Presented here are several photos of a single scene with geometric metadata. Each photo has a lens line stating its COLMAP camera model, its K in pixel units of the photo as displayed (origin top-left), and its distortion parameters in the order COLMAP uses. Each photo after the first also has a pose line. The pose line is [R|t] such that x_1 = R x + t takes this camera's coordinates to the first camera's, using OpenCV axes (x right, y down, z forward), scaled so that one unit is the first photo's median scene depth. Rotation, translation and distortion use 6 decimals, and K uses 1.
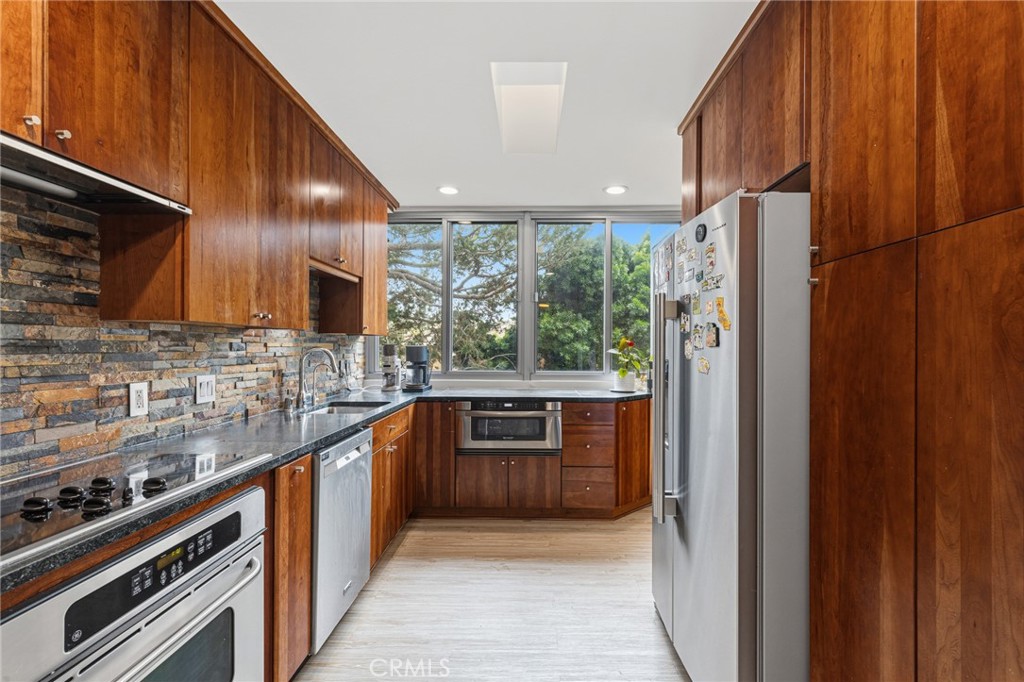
lens RADIAL K [[463.3, 0, 516.6], [0, 463.3, 343.3], [0, 0, 1]] dist [0.000459, -0.000126]
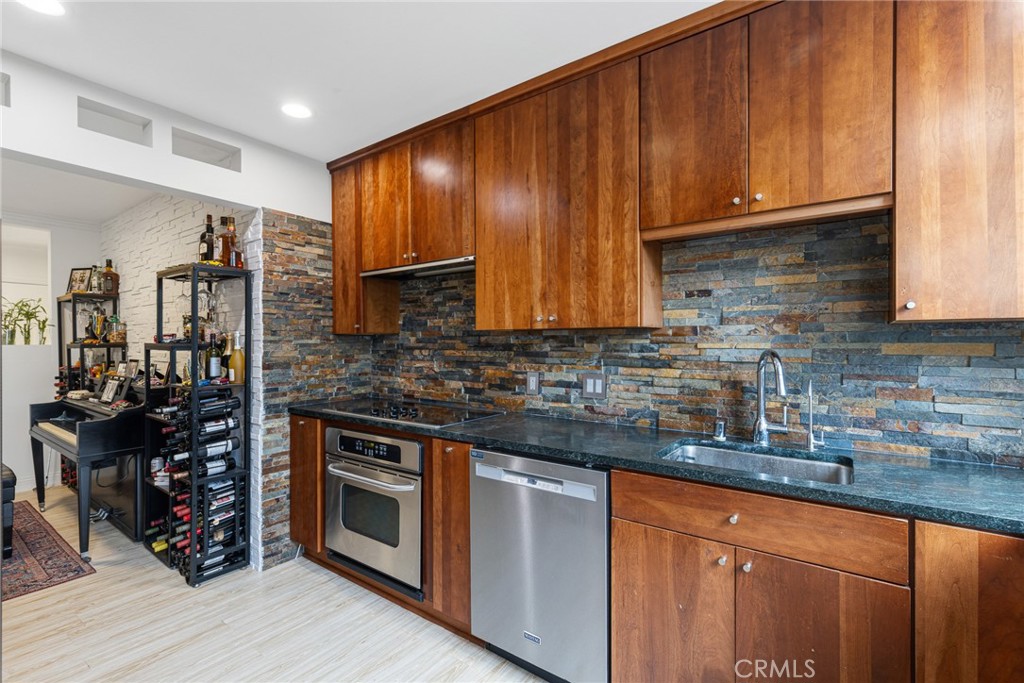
lens RADIAL K [[463.3, 0, 512.7], [0, 463.3, 342.1], [0, 0, 1]] dist [0.000459, -0.000126]
pose [[-0.560445, -0.003812, -0.828183, 0.396573], [0.005670, 0.999948, -0.008440, 0.002722], [0.828172, -0.009426, -0.560394, 1.637522]]
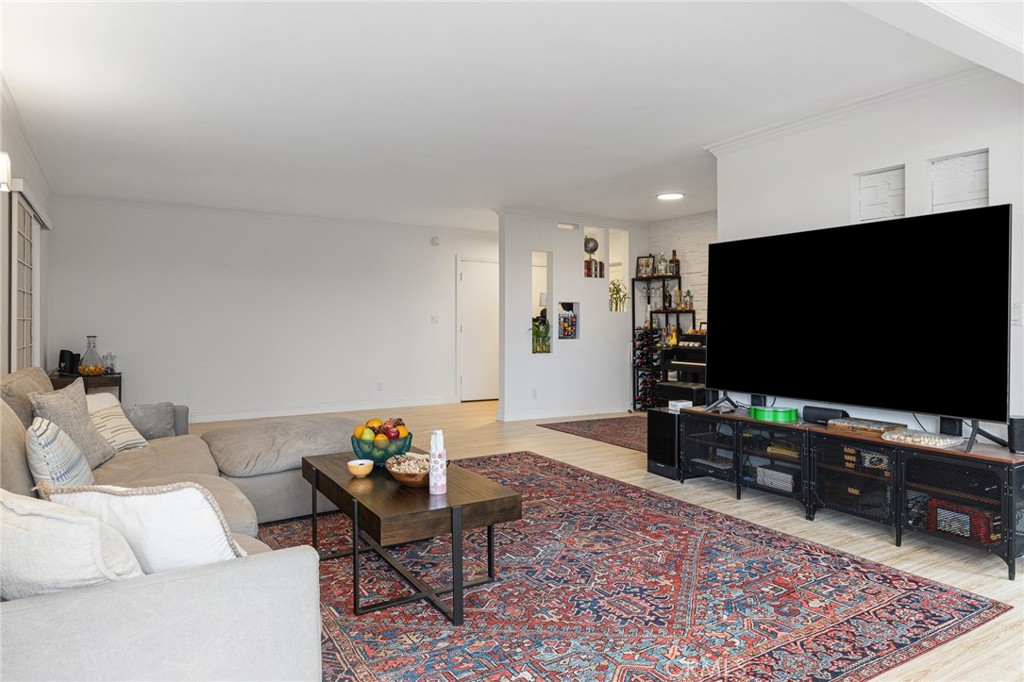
lens RADIAL K [[637.7, 0, 510.2], [0, 637.7, 341.7], [0, 0, 1]] dist [0.001566, -0.000159]
pose [[-0.830345, 0.013216, -0.557093, 3.060964], [-0.003448, 0.999578, 0.028852, 0.072355], [0.557239, 0.025878, -0.829949, 1.734147]]
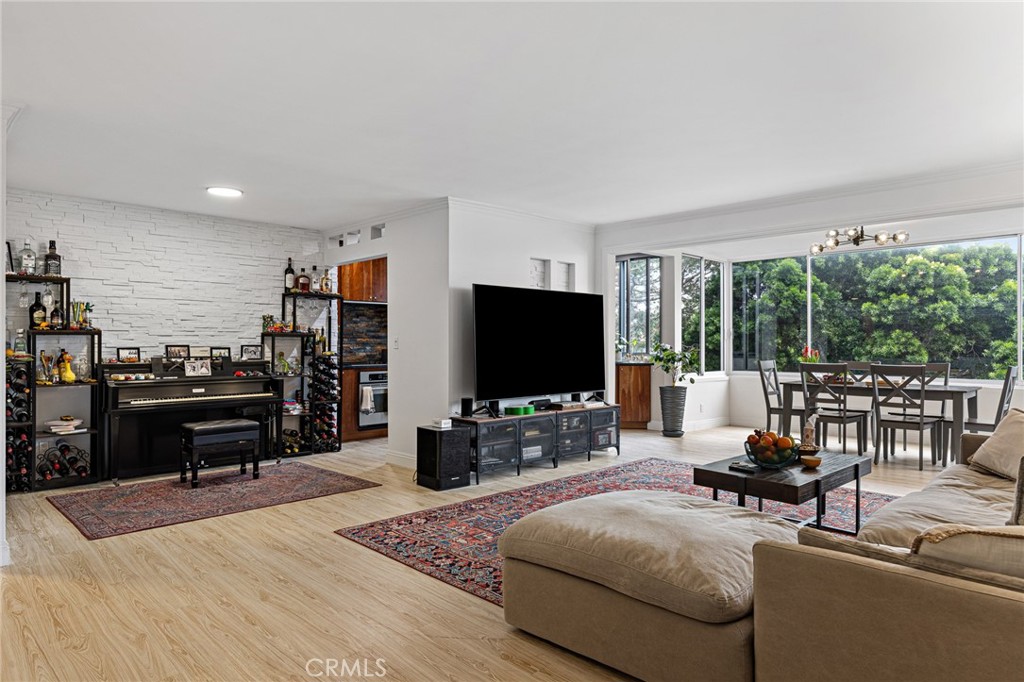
lens RADIAL K [[637.7, 0, 508.4], [0, 637.7, 338.3], [0, 0, 1]] dist [0.001566, -0.000159]
pose [[0.724374, -0.001737, -0.689406, 3.274773], [-0.000746, 0.999994, -0.003303, 0.028073], [0.689407, 0.002907, 0.724368, -2.062871]]
